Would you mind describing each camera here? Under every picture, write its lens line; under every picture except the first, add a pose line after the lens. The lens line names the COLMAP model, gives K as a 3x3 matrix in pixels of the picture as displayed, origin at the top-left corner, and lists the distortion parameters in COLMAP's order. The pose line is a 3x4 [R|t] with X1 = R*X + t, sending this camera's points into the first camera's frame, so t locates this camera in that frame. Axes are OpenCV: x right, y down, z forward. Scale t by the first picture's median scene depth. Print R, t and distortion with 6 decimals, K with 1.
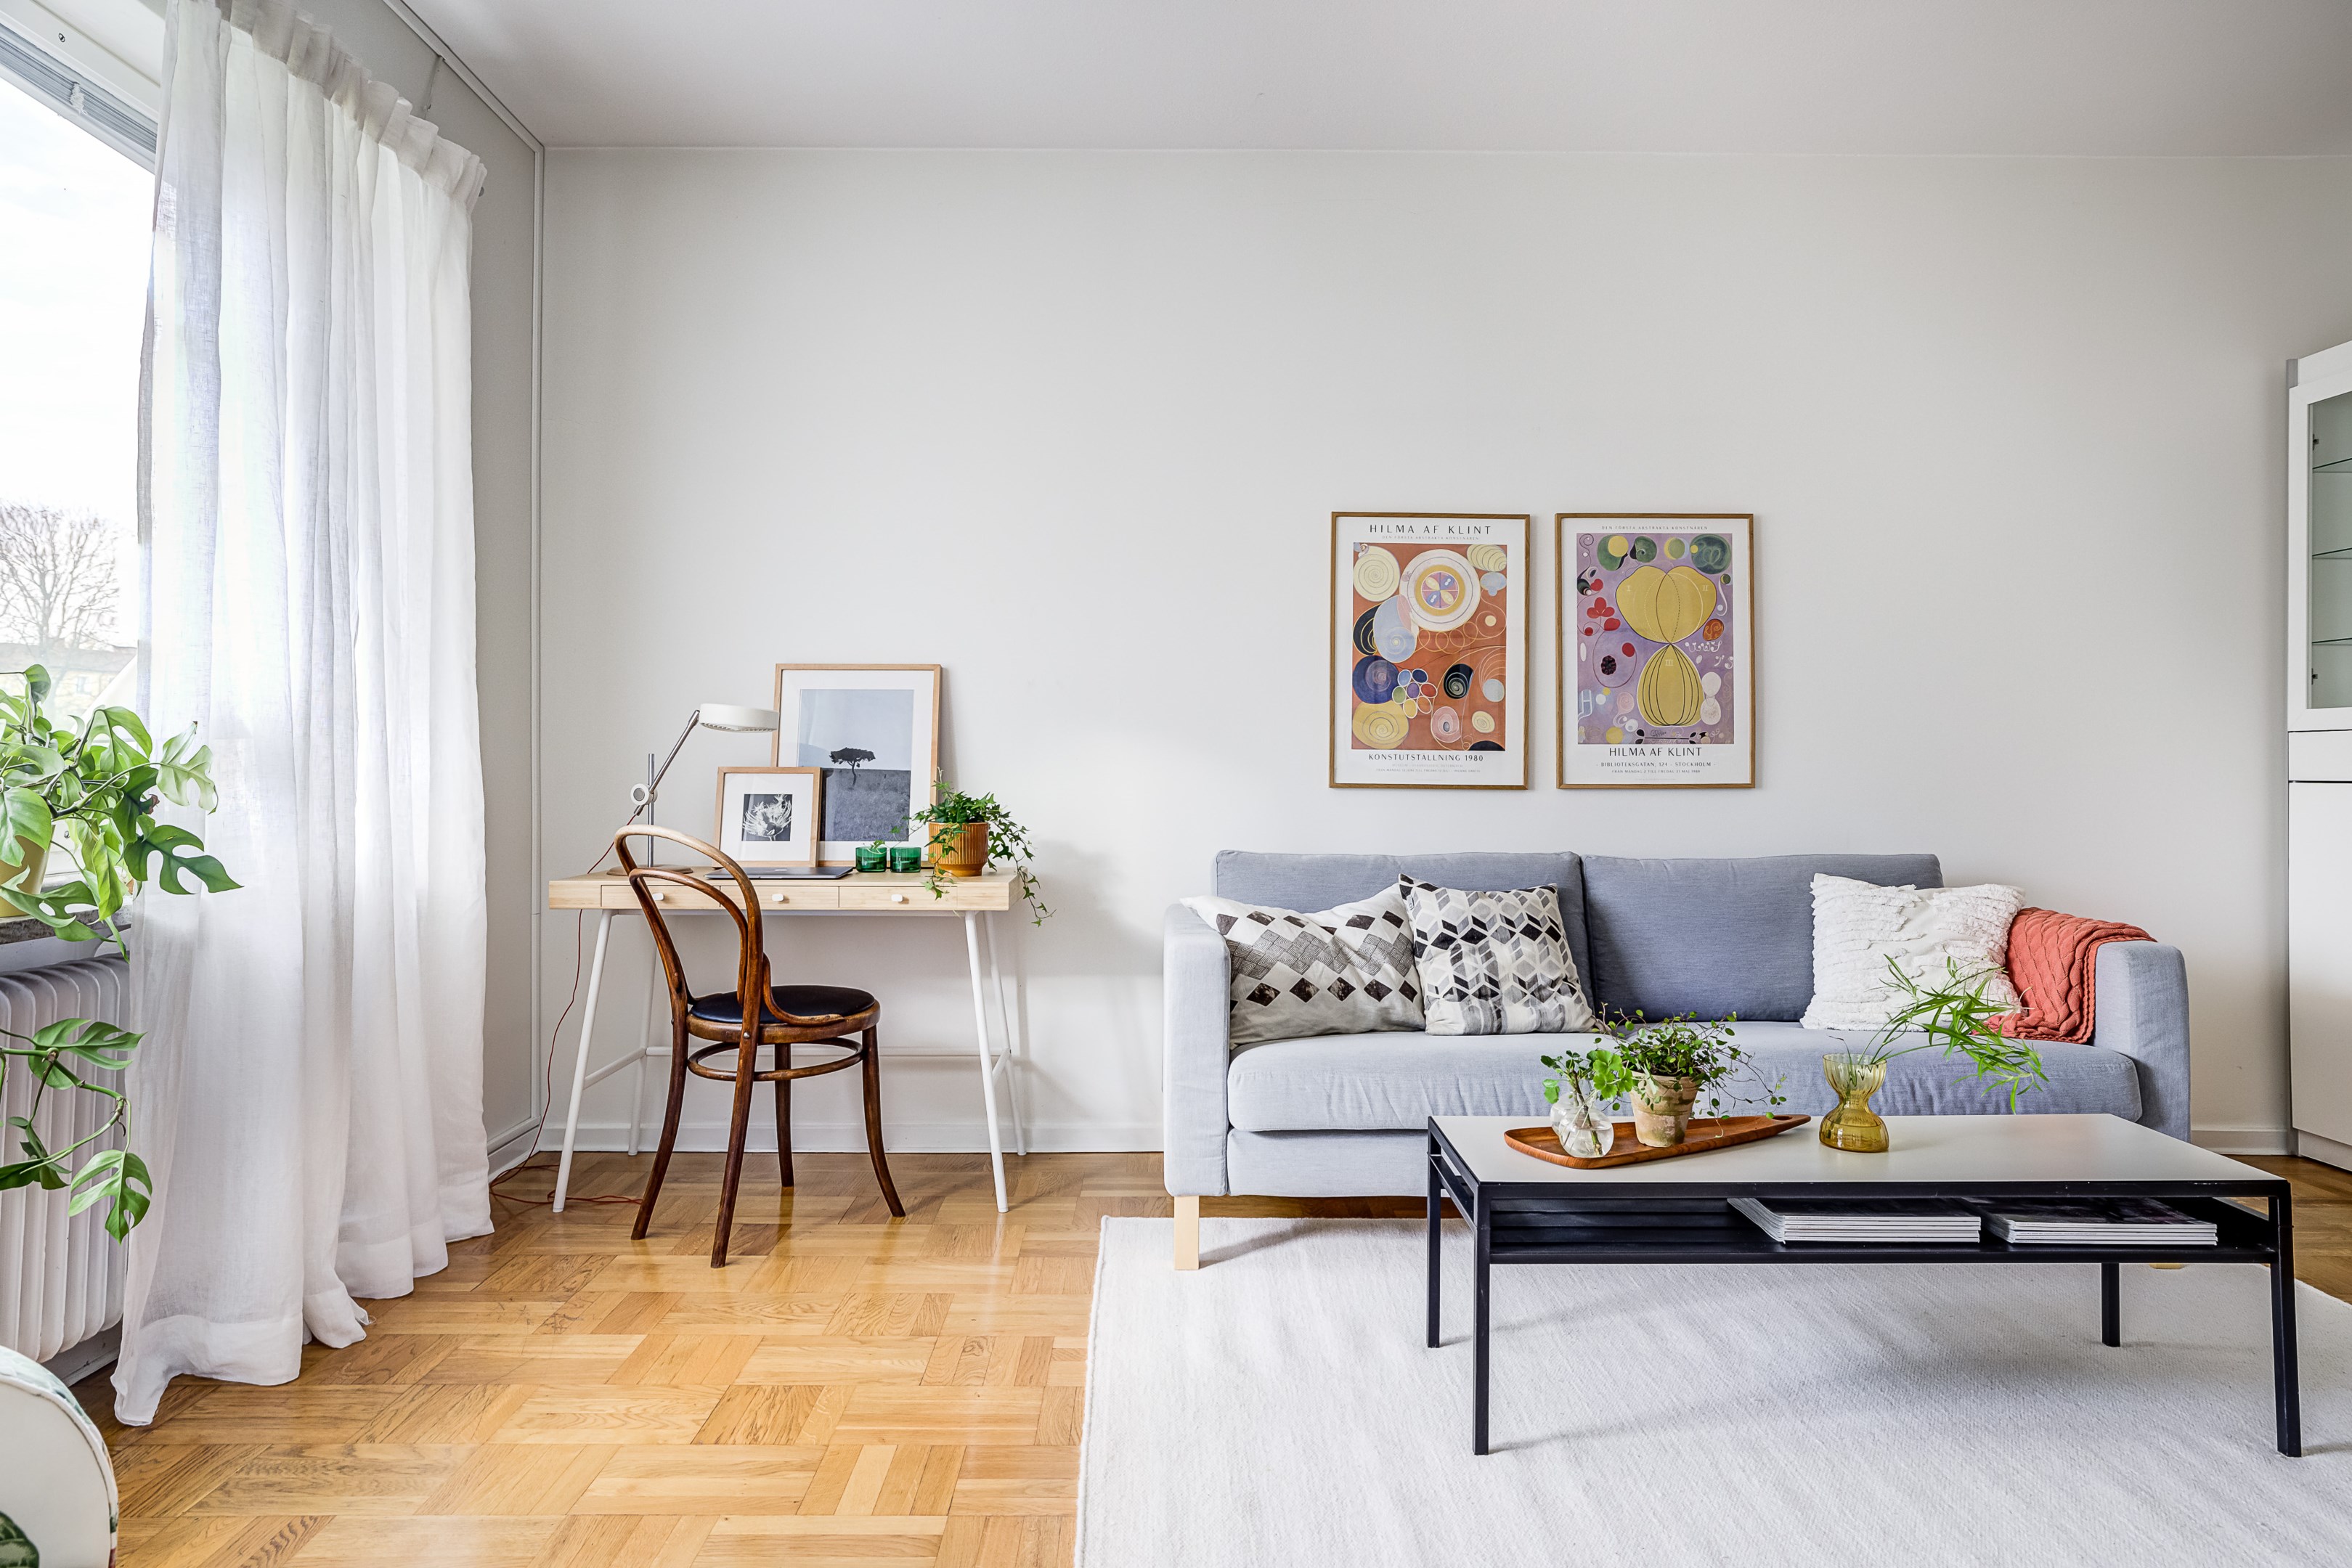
lens RADIAL K [[1443.8, 0, 1169.7], [0, 1443.8, 775.1], [0, 0, 1]] dist [0.018675, -0.000731]
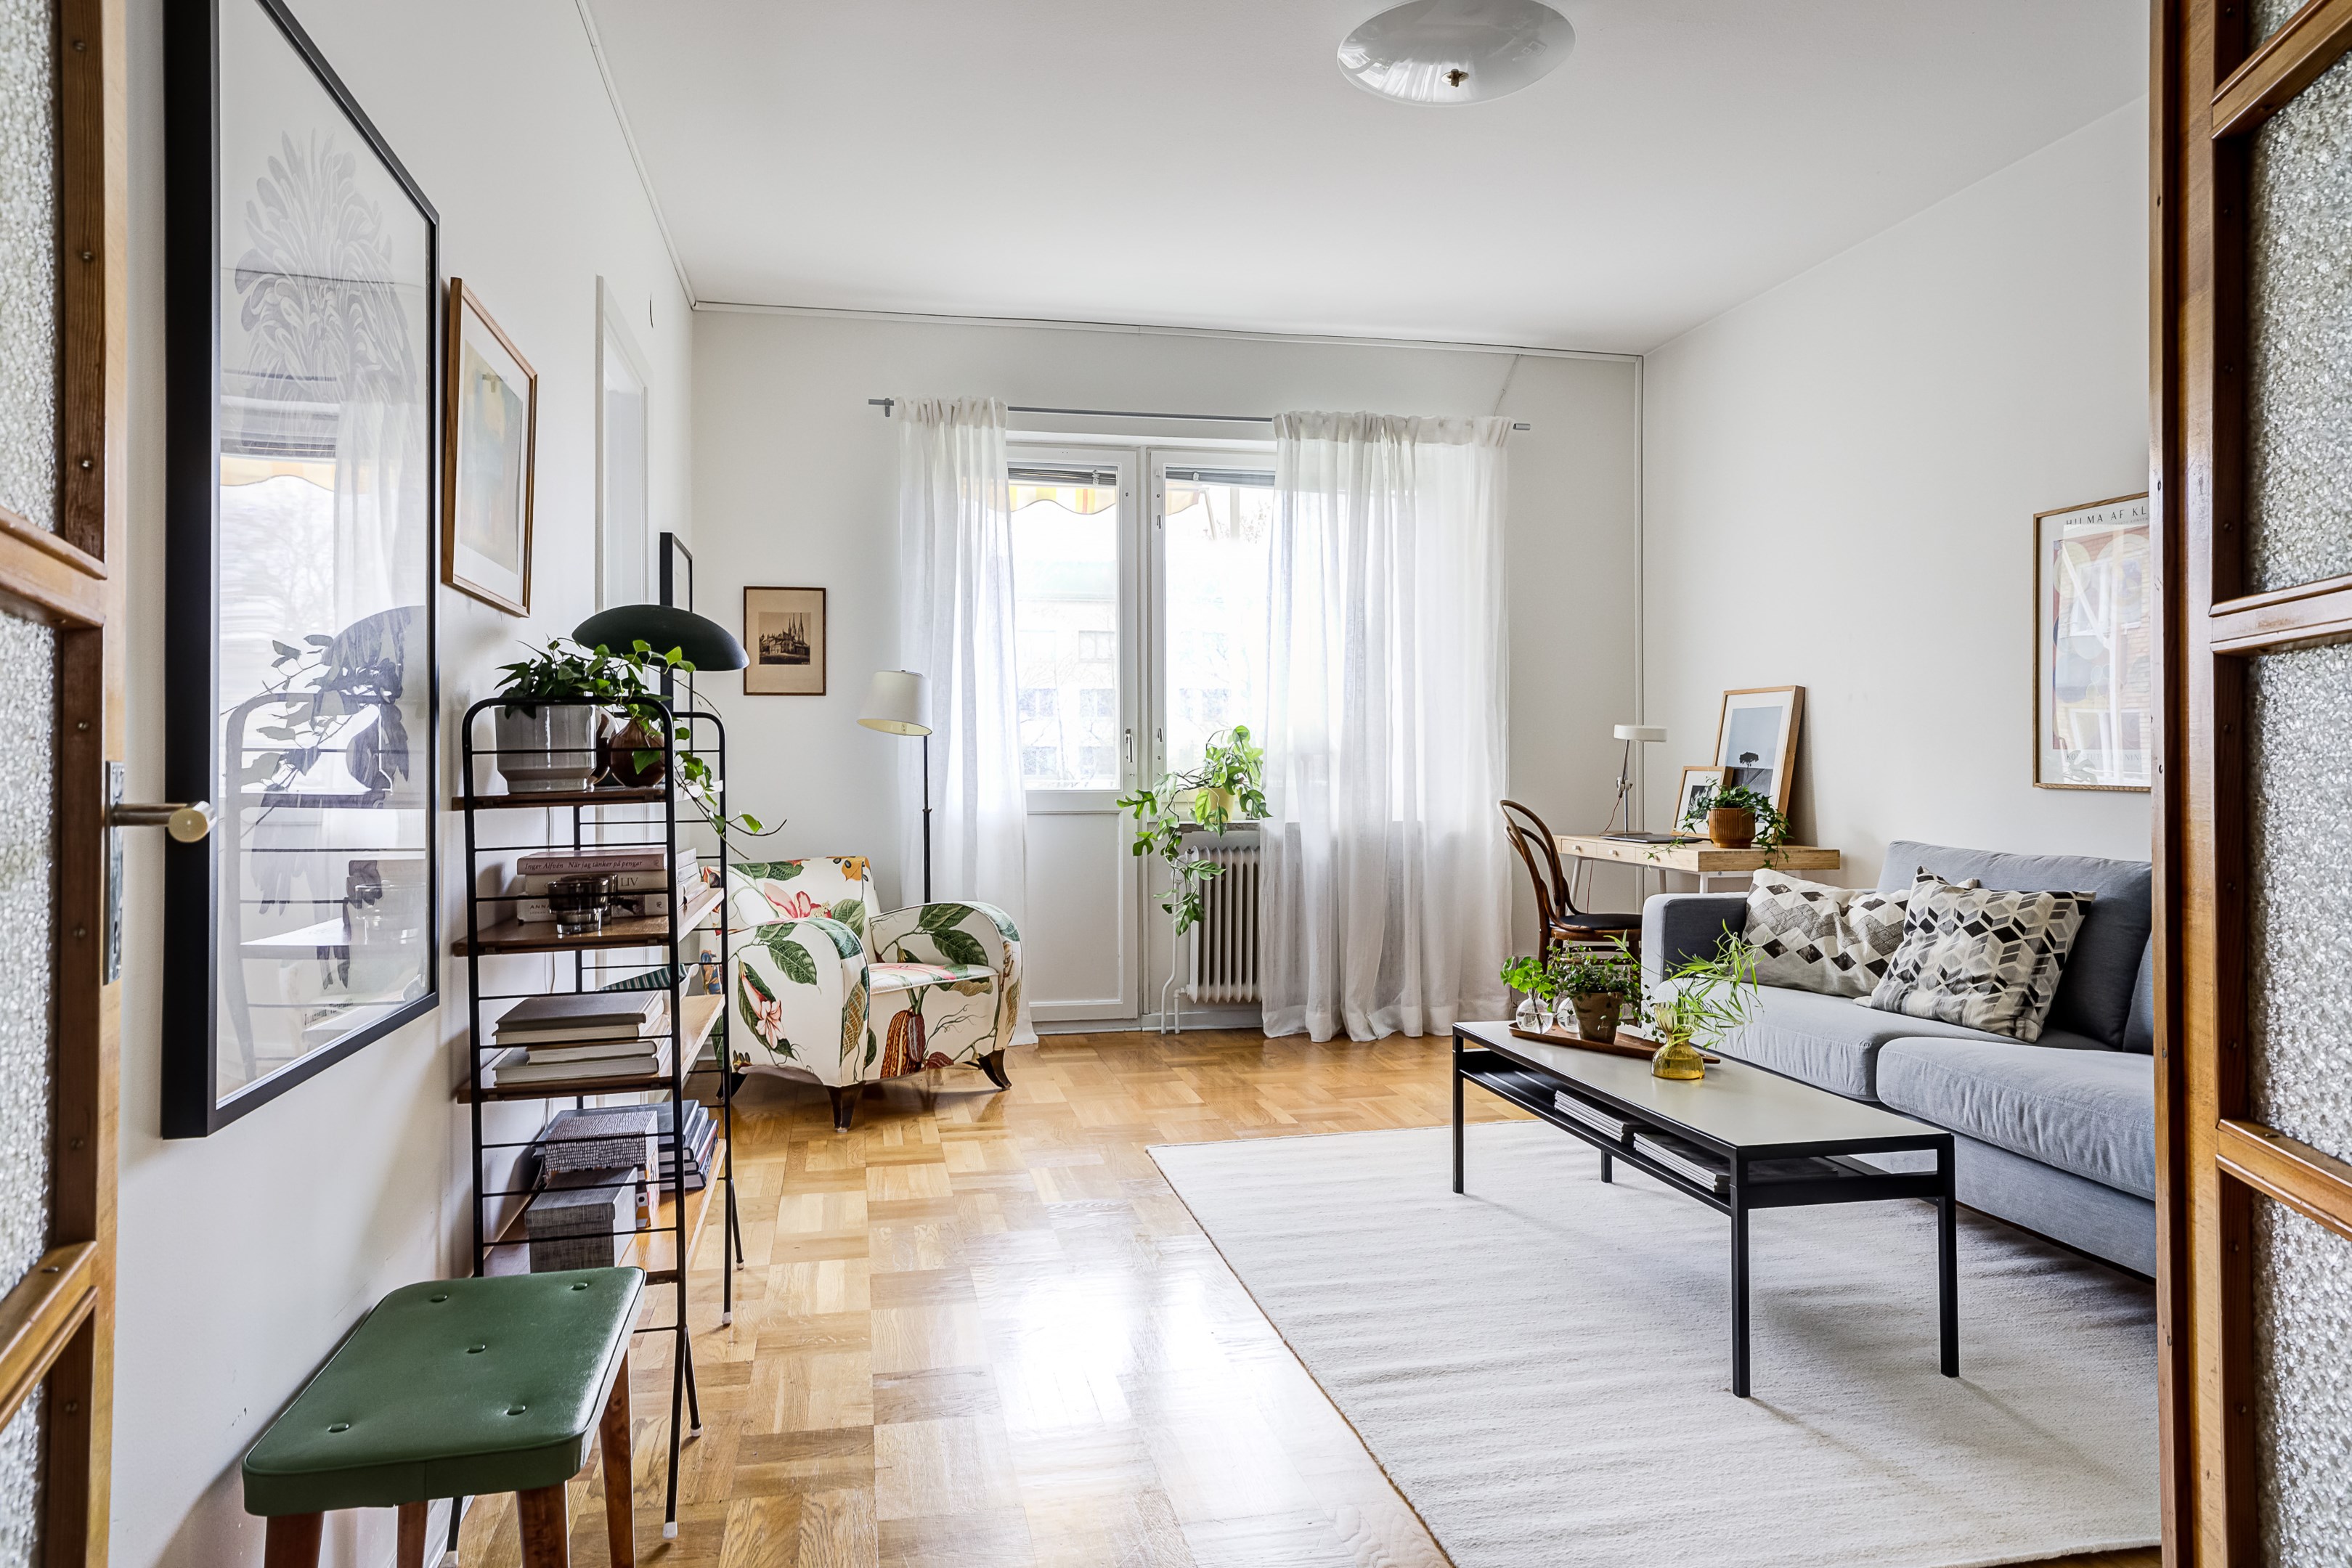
lens RADIAL K [[1443.8, 0, 1175.2], [0, 1443.8, 763.4], [0, 0, 1]] dist [0.018675, -0.000731]
pose [[0.191844, -0.001307, -0.981425, 1.170020], [-0.005900, 0.999980, -0.002485, -0.002025], [0.981408, 0.006267, 0.191832, 0.255971]]
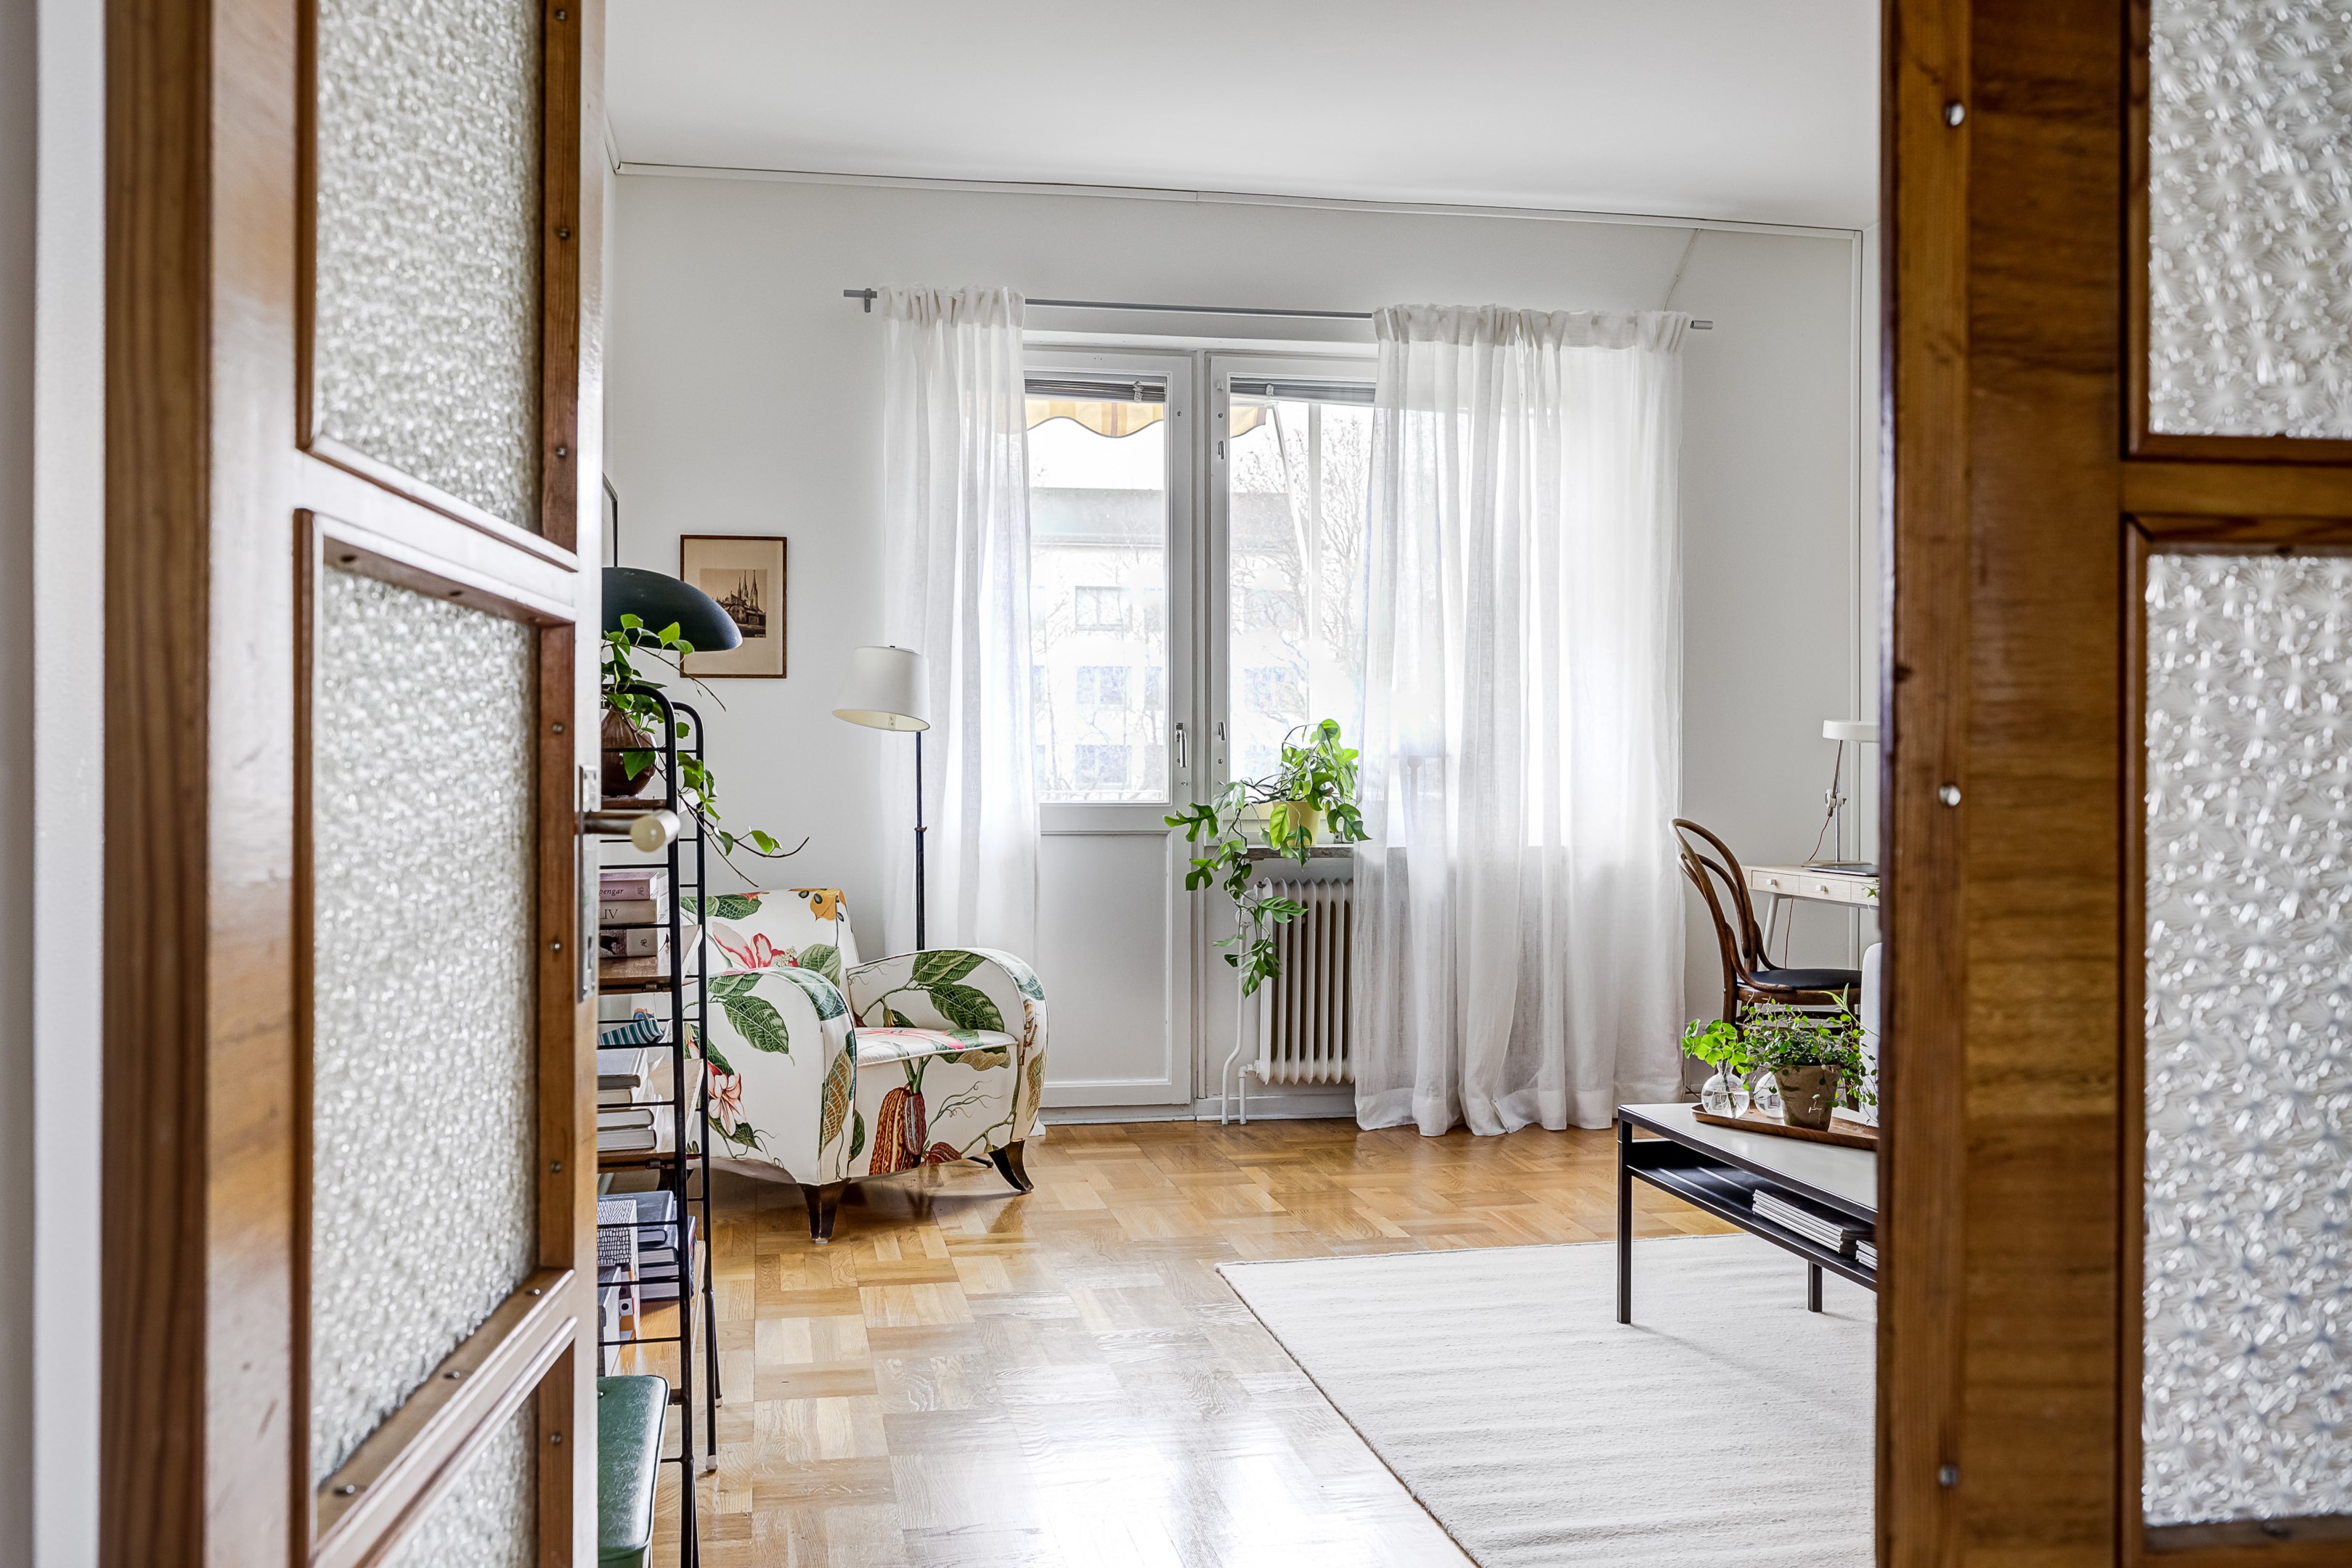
lens RADIAL K [[1985.1, 0, 1172.4], [0, 1985.1, 785.9], [0, 0, 1]] dist [-0.000722, 0.009496]
pose [[0.177711, 0.008261, -0.984048, 1.233549], [-0.010004, 0.999928, 0.006588, -0.002114], [0.984032, 0.008674, 0.177781, 0.207760]]
